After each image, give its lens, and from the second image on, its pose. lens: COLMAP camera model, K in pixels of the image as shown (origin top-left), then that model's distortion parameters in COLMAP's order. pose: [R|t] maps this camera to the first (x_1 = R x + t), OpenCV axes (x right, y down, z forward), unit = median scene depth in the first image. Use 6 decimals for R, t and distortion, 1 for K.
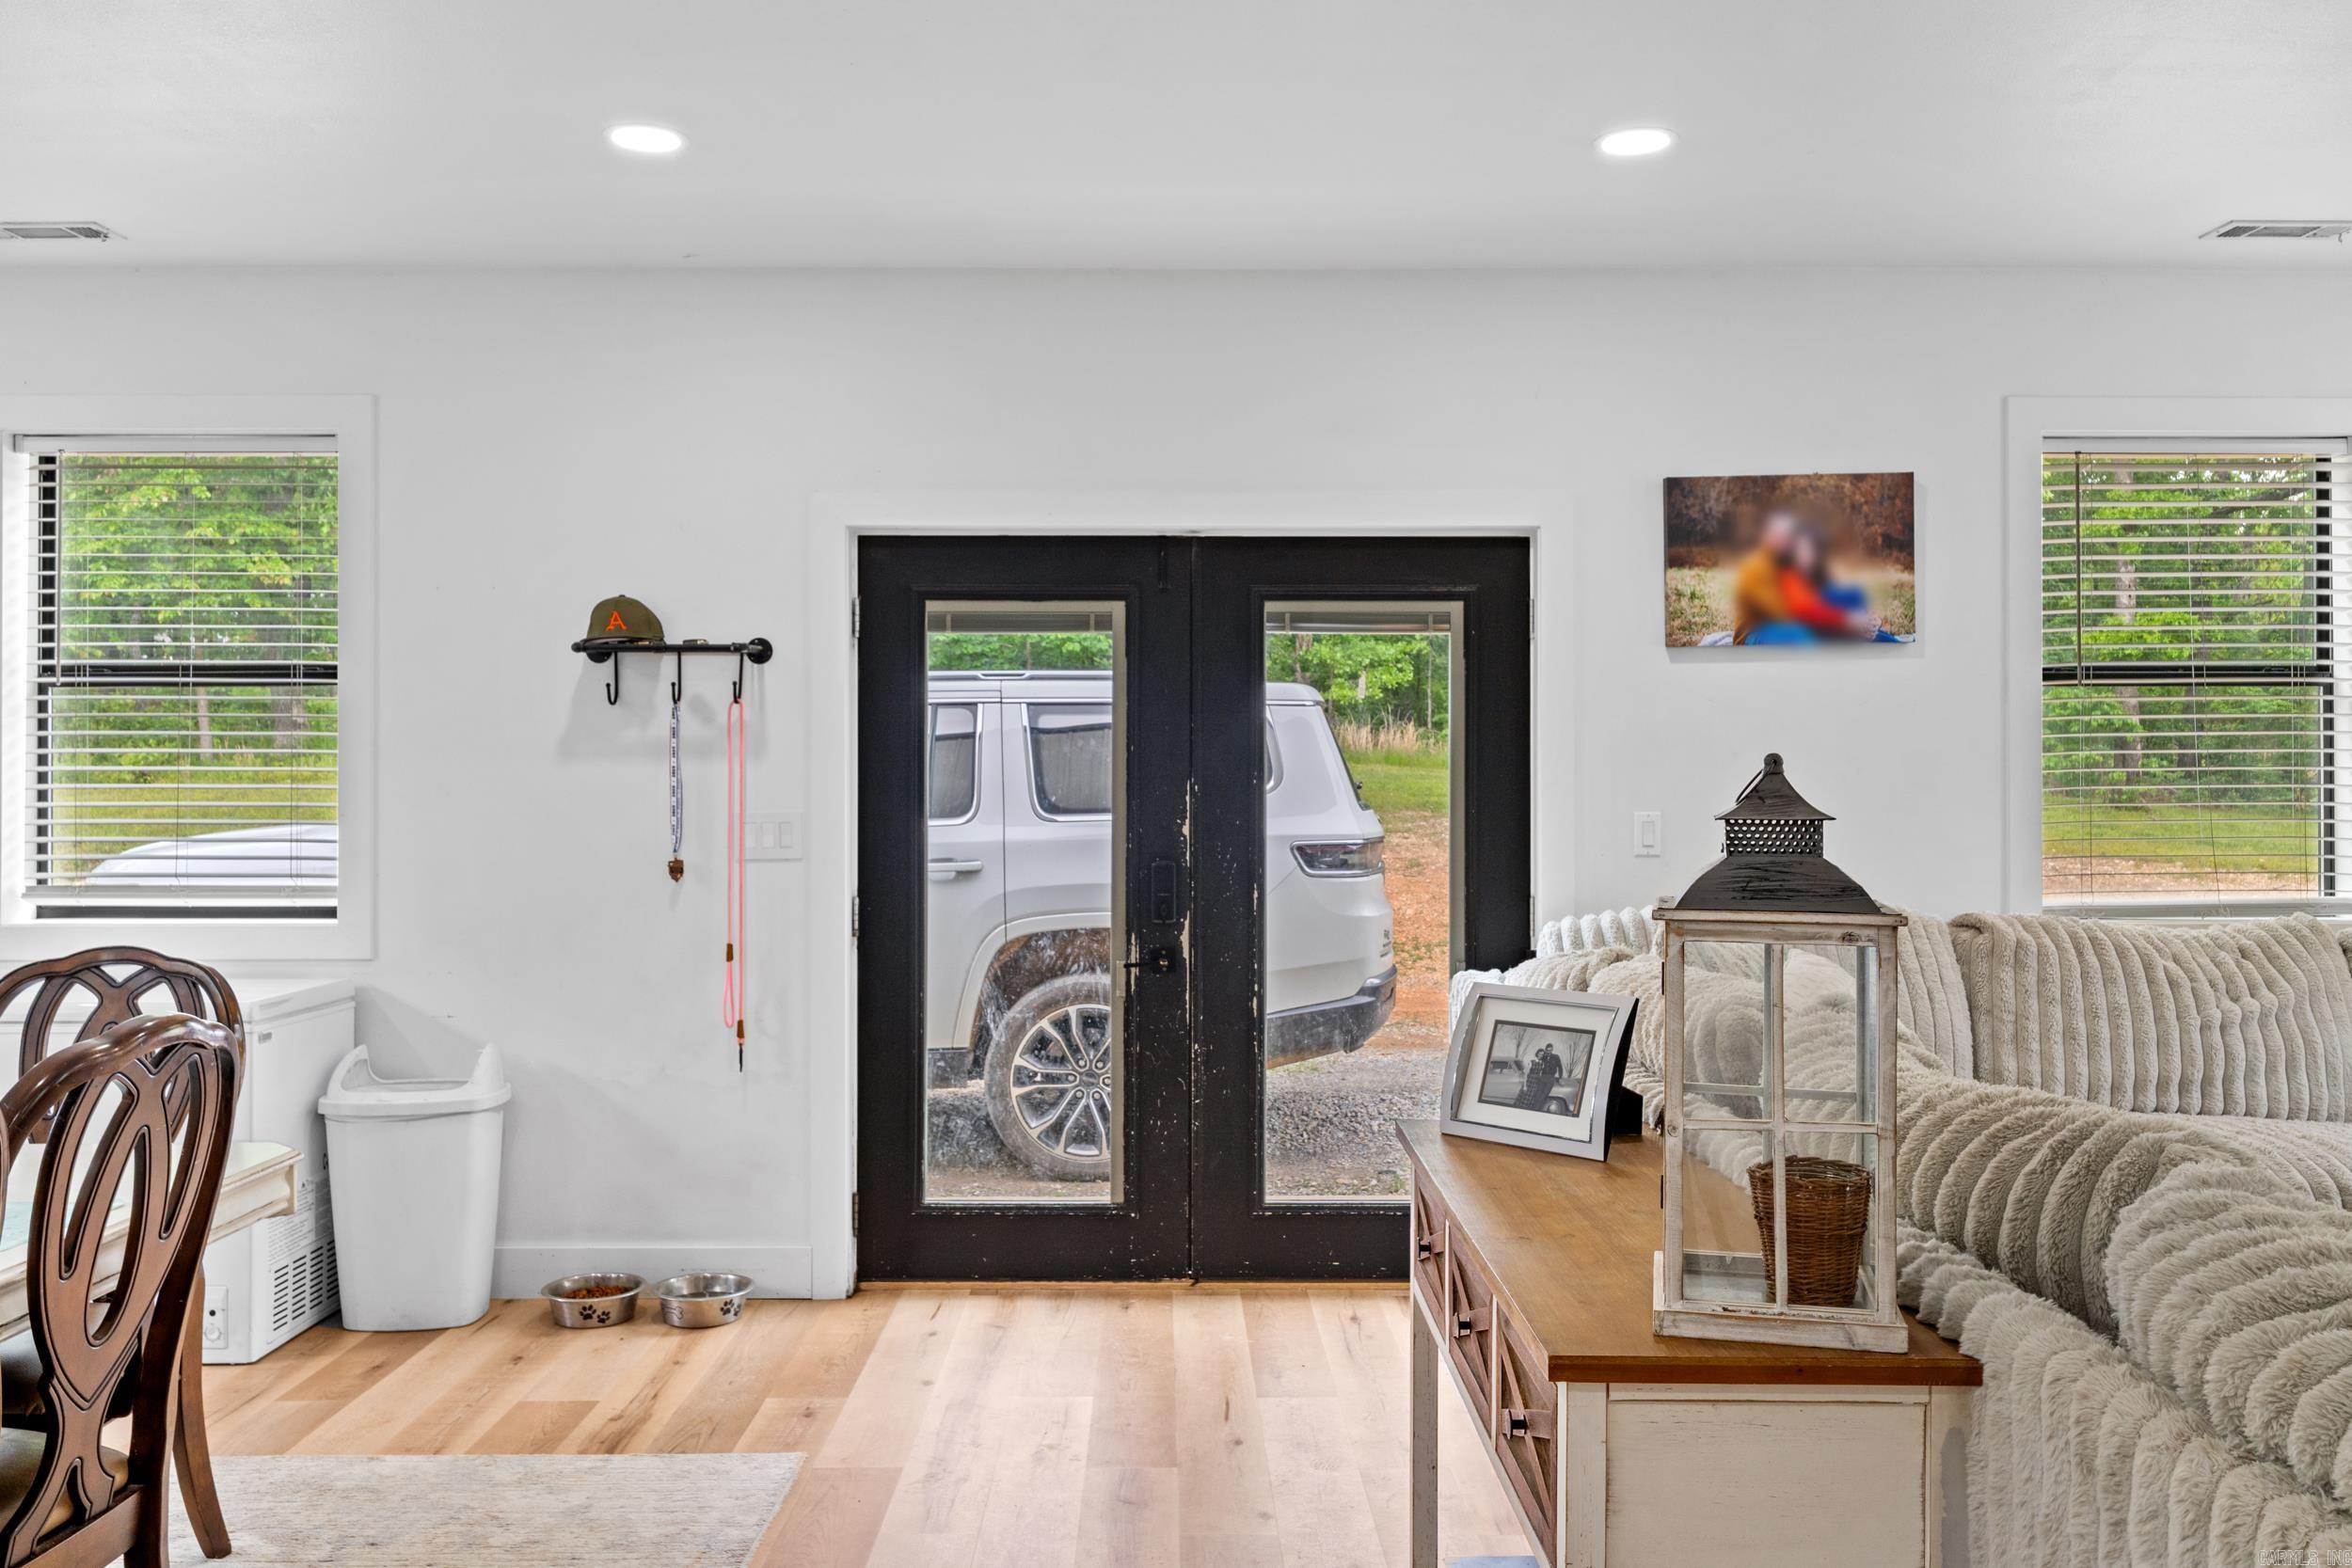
lens RADIAL K [[1810.5, 0, 1182.7], [0, 1810.5, 785.6], [0, 0, 1]] dist [-0.008092, 0.011875]
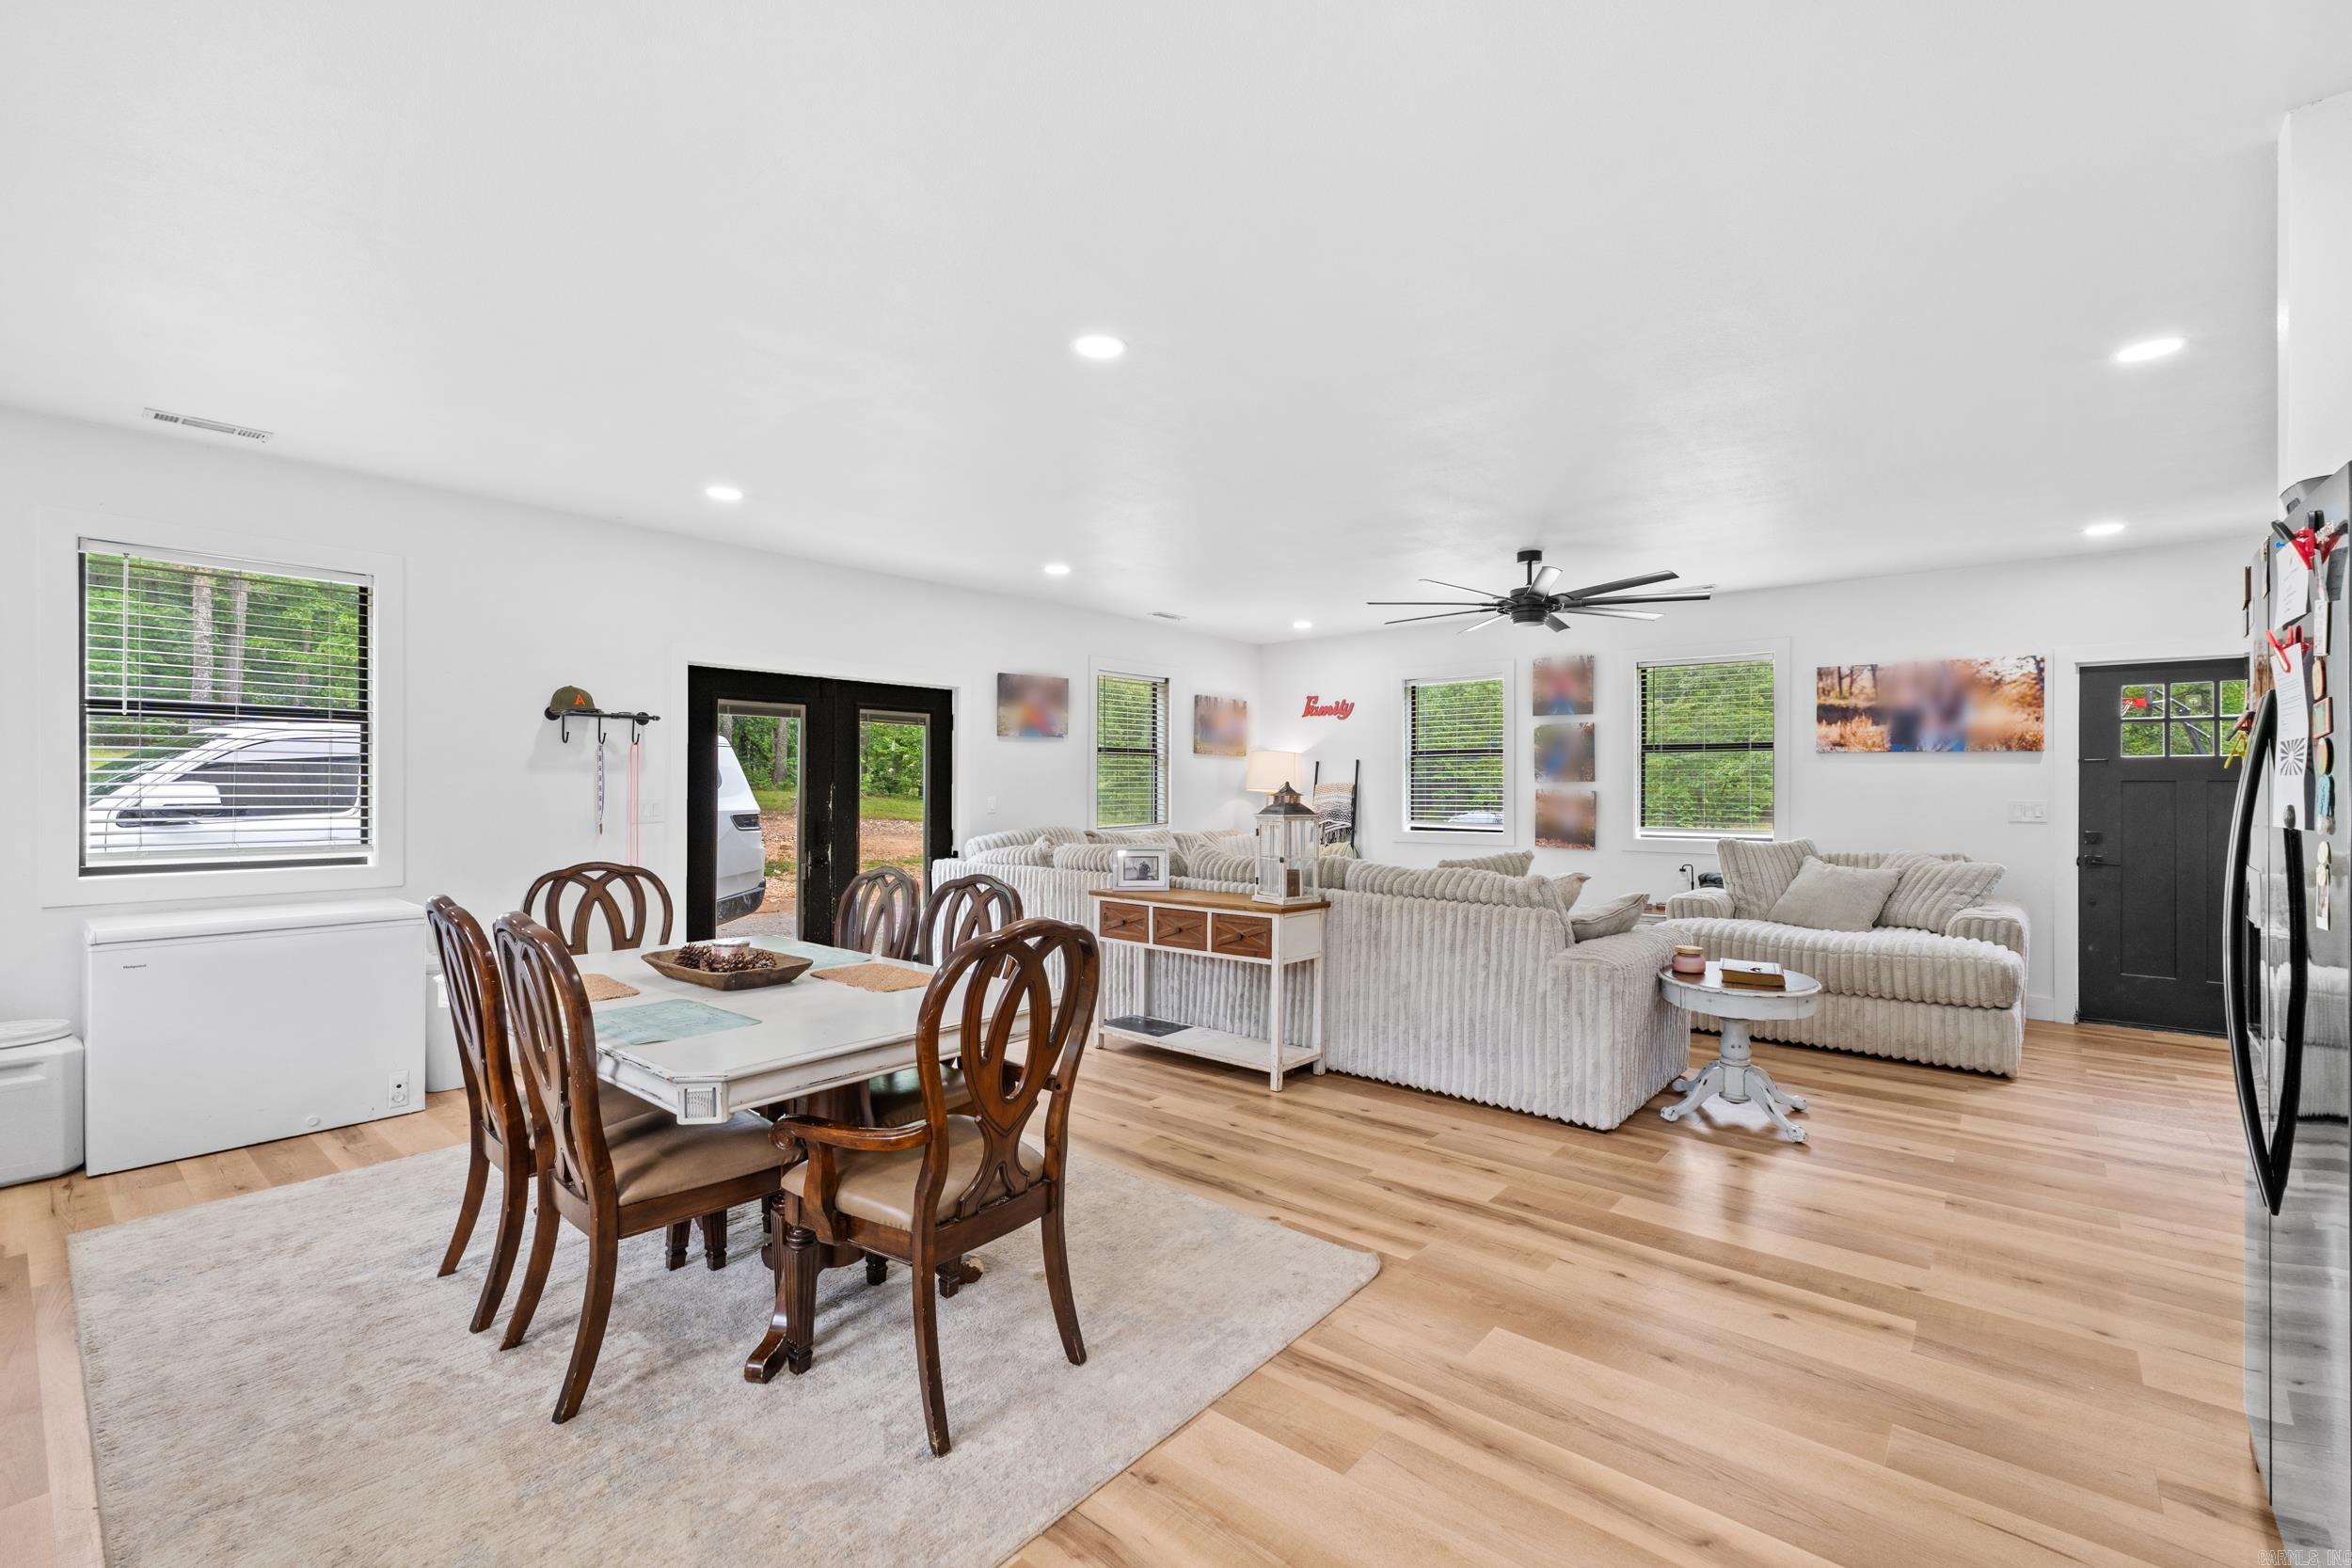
lens RADIAL K [[1002.9, 0, 1175.0], [0, 1002.9, 783.8], [0, 0, 1]] dist [0.008122, -0.001871]
pose [[0.652528, 0.005602, 0.757744, -0.694958], [-0.003575, 0.999984, -0.004315, 0.000567], [-0.757756, 0.000107, 0.652538, -0.177166]]
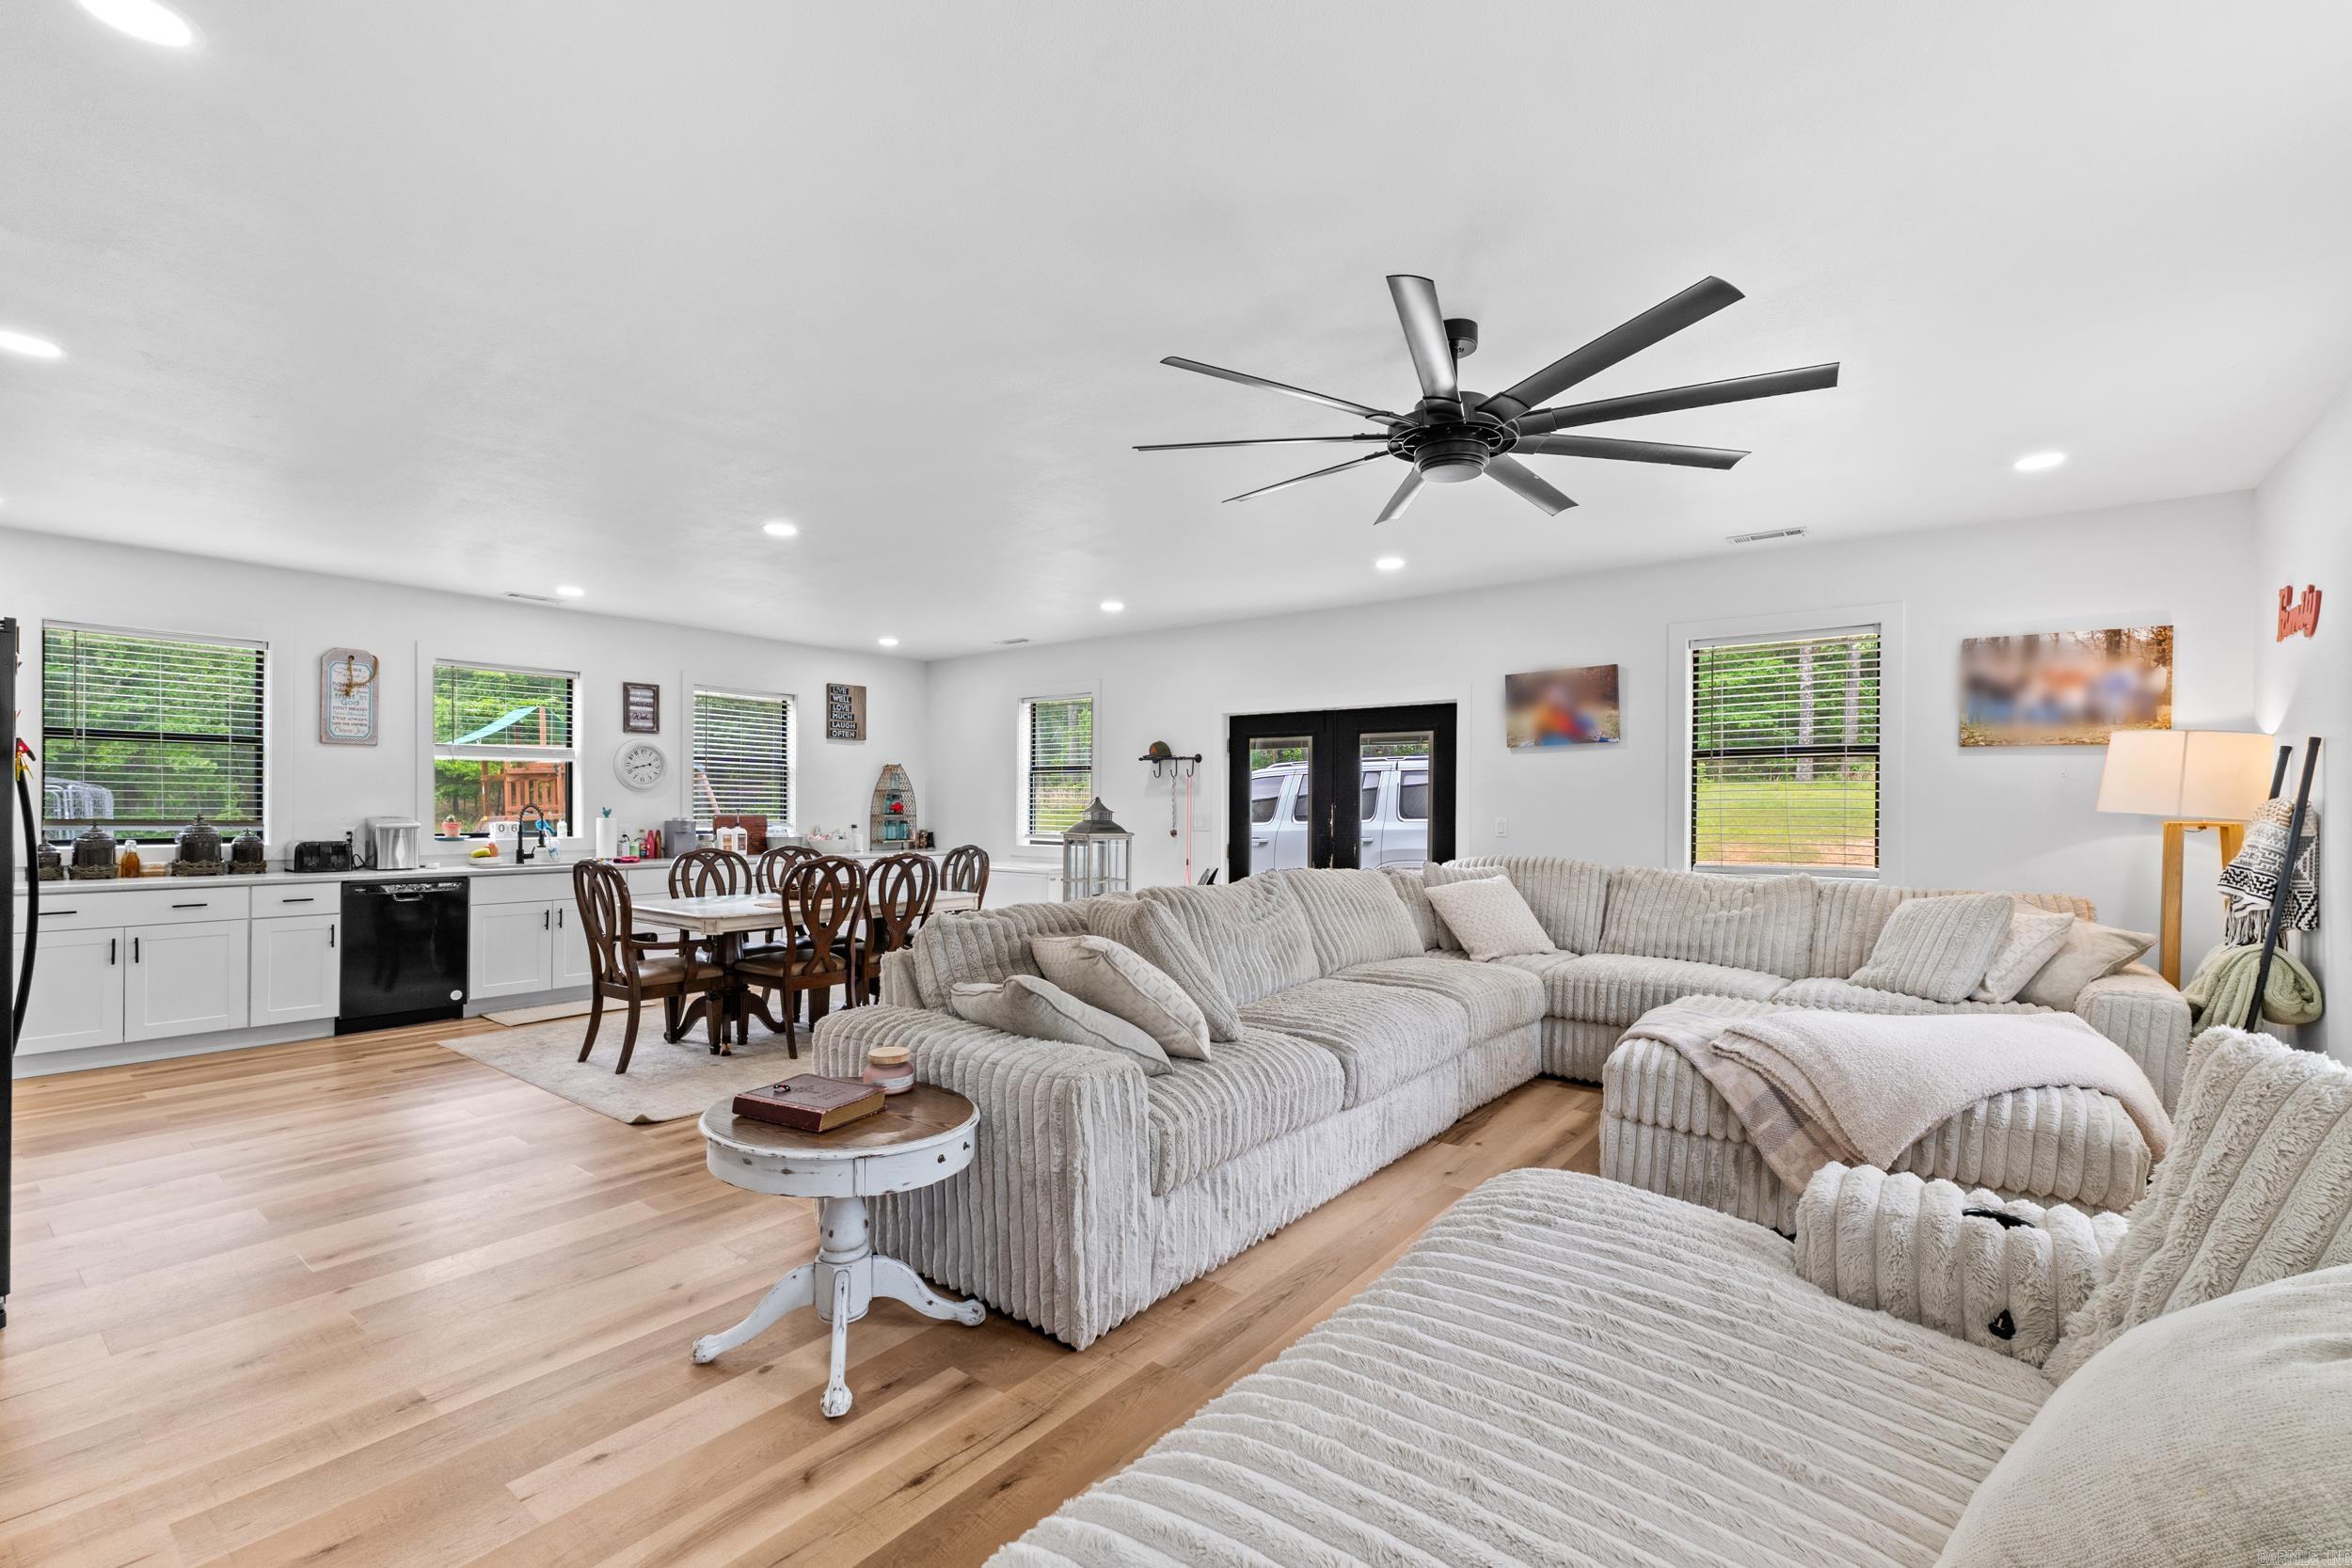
lens RADIAL K [[1002.9, 0, 1182.3], [0, 1002.9, 805.9], [0, 0, 1]] dist [0.008122, -0.001871]
pose [[0.788934, 0.005759, -0.614451, 0.733793], [-0.007594, 0.999971, -0.000377, 0.002437], [0.614431, 0.004964, 0.788955, -0.281849]]
